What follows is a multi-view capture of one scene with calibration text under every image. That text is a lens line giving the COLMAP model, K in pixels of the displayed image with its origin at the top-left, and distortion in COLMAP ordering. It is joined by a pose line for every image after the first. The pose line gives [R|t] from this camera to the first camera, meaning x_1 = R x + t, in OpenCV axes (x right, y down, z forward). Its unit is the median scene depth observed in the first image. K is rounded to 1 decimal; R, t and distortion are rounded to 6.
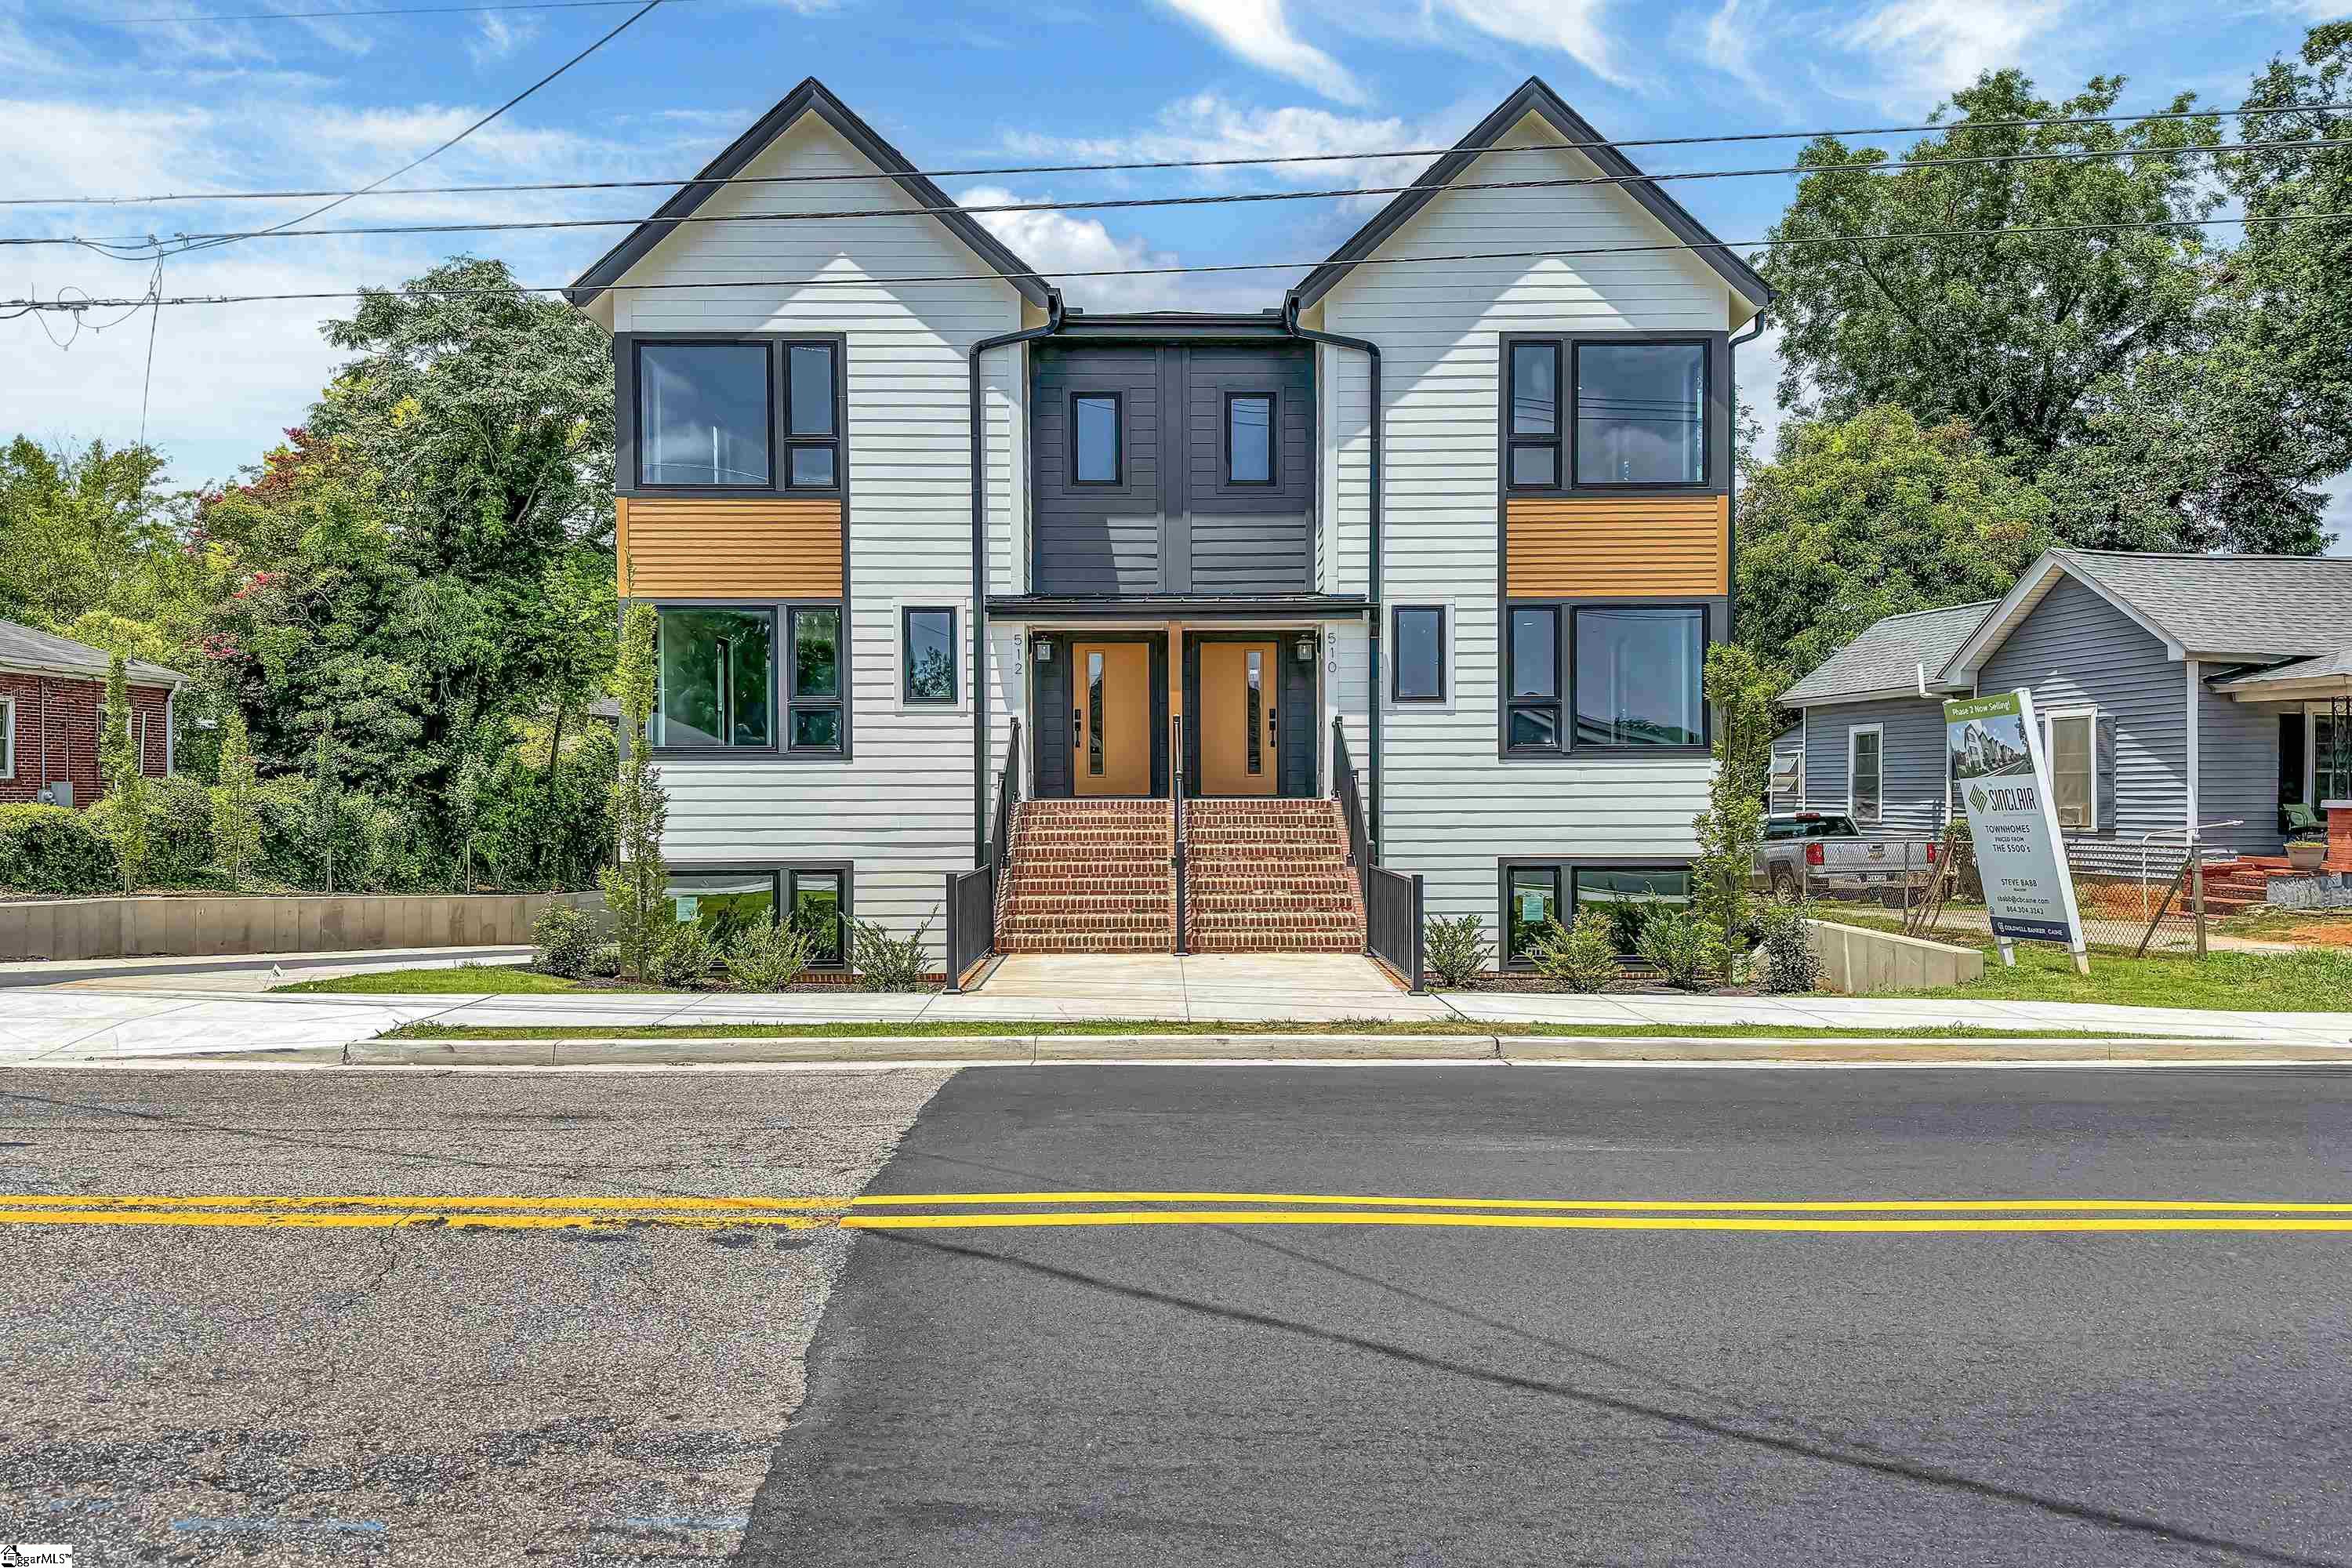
lens RADIAL K [[1616.3, 0, 1179.1], [0, 1616.3, 796.1], [0, 0, 1]] dist [0.091462, -0.015638]
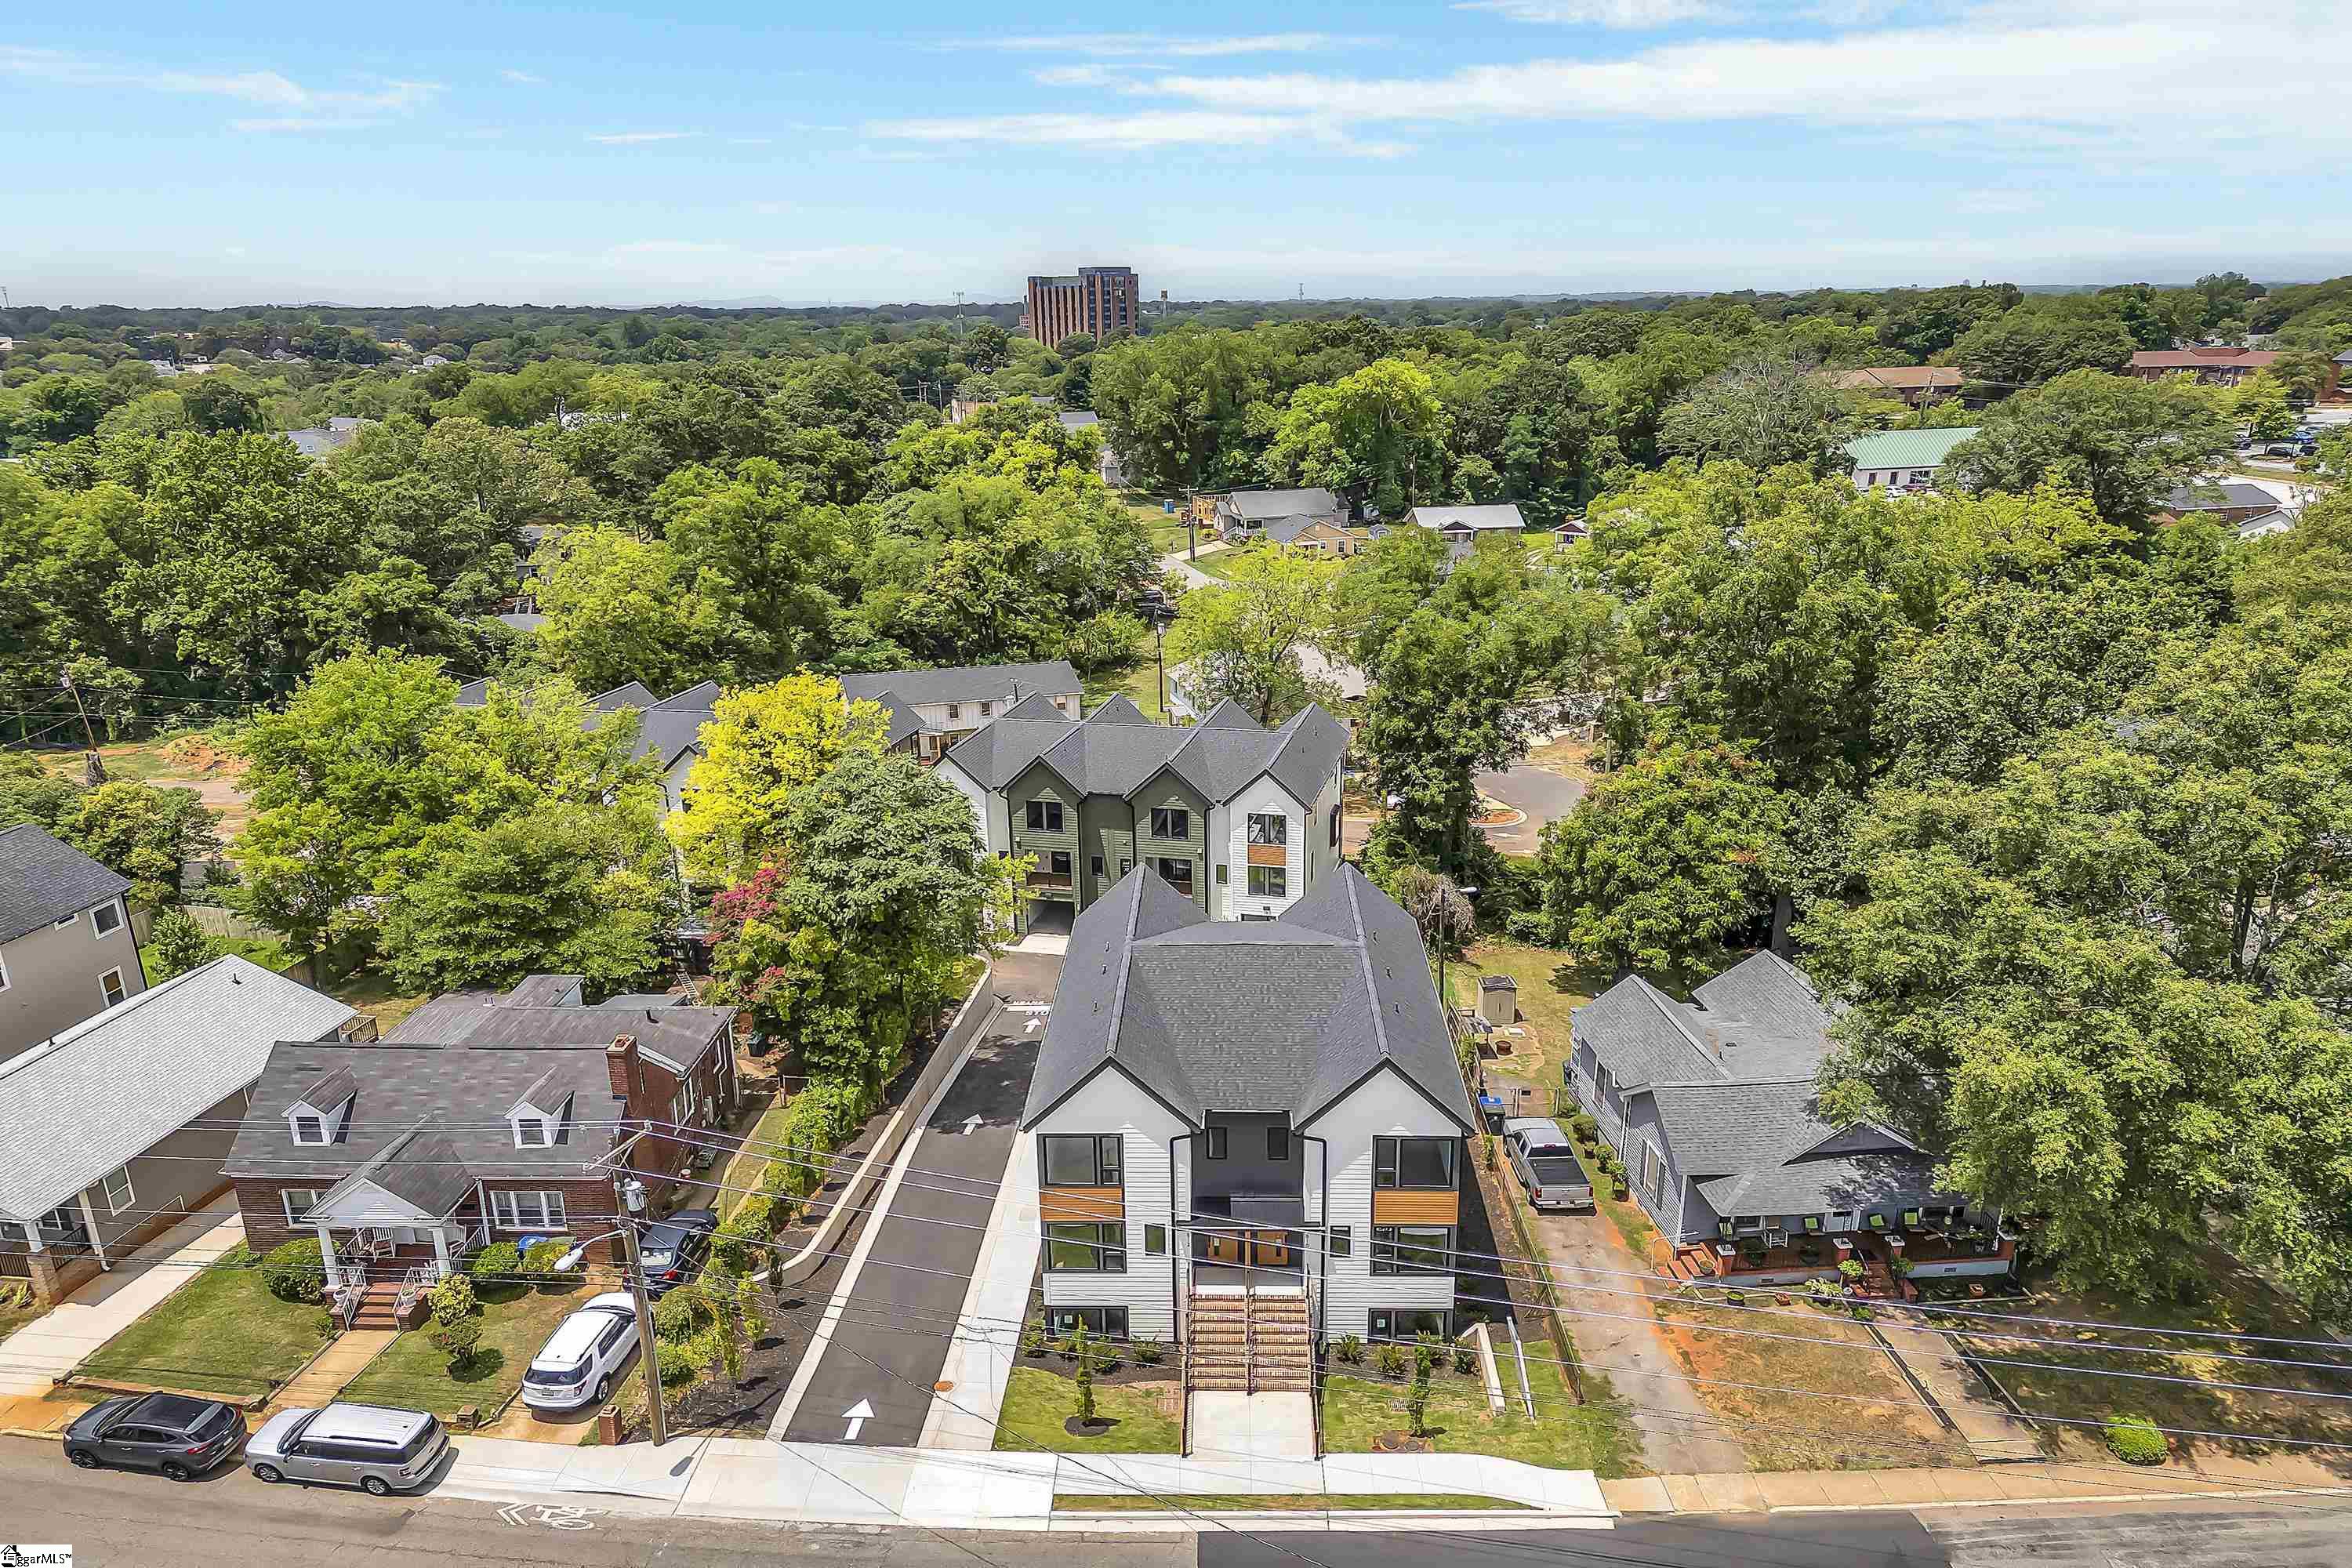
lens RADIAL K [[1709.3, 0, 1177.2], [0, 1709.3, 805.3], [0, 0, 1]] dist [-0.005869, 0.000630]
pose [[0.998785, 0.001142, -0.049275, 0.018663], [0.014512, 0.948603, 0.316135, -1.648564], [0.047103, -0.316466, 0.947434, -1.430161]]
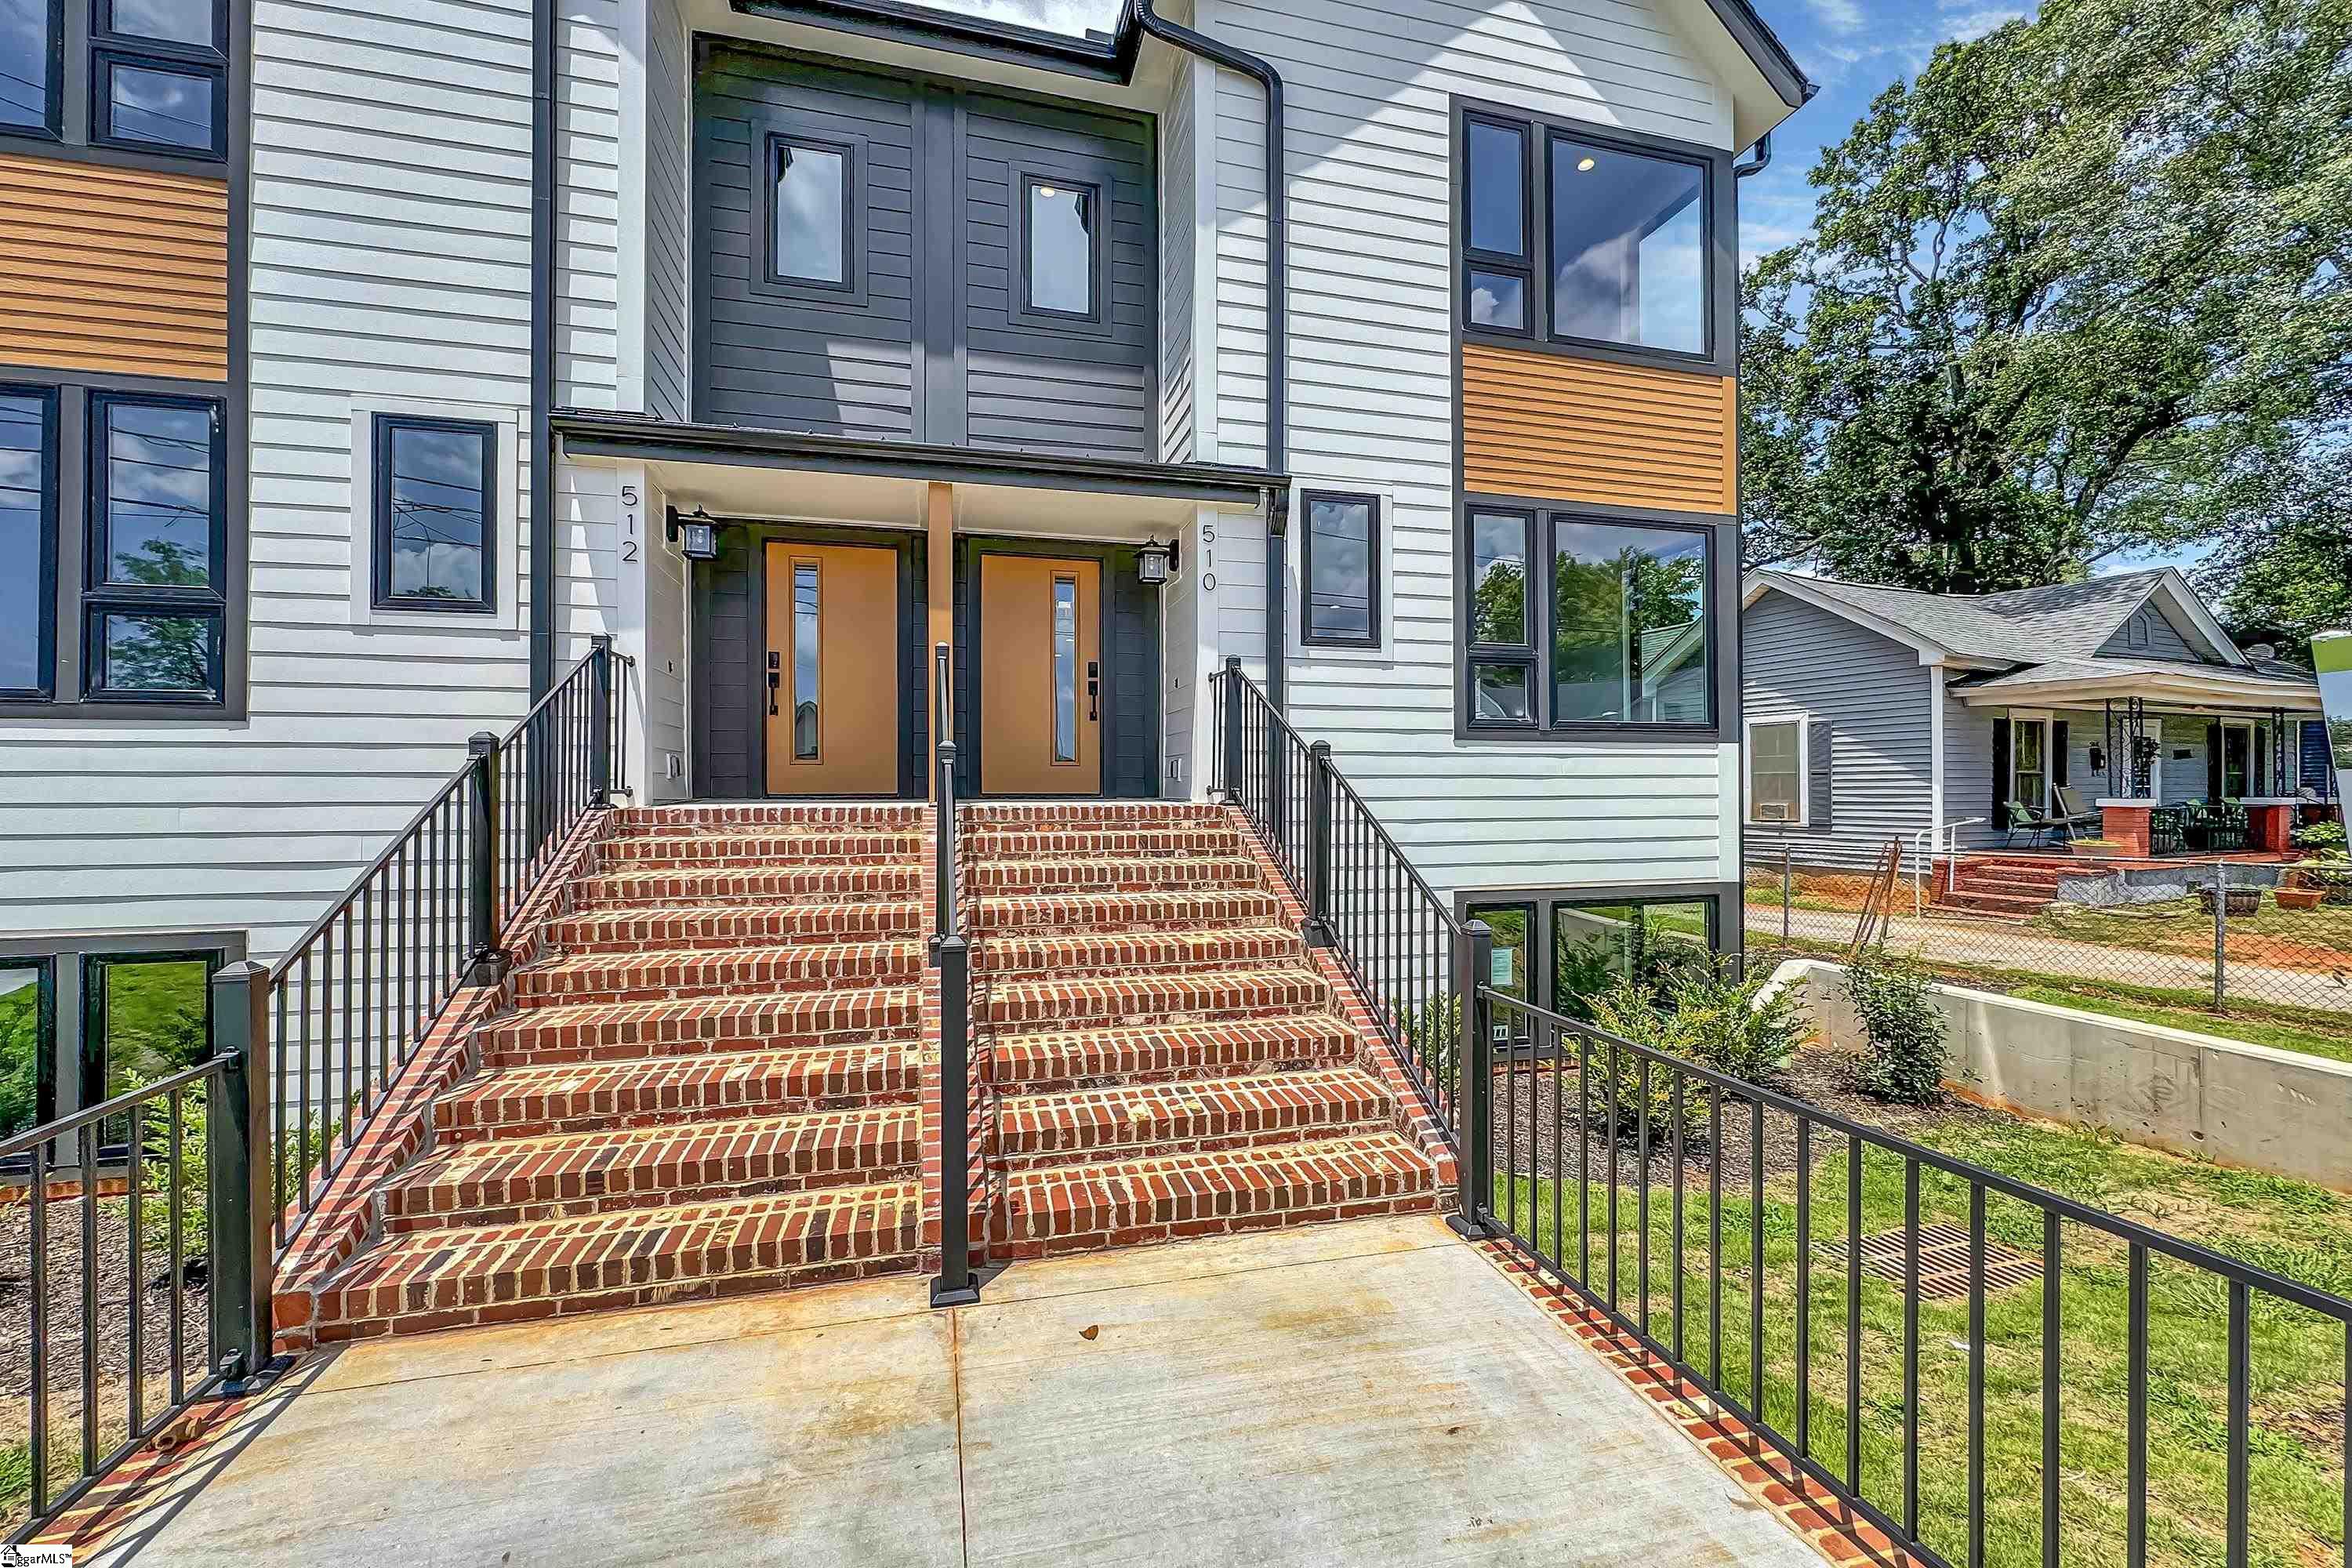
lens RADIAL K [[938.2, 0, 1174.3], [0, 938.2, 770.2], [0, 0, 1]] dist [-0.000498, 0.000013]
pose [[0.970369, 0.006363, 0.241544, -0.001760], [-0.000871, 0.999739, -0.022840, -0.001806], [-0.241627, 0.021953, 0.970121, 0.664942]]
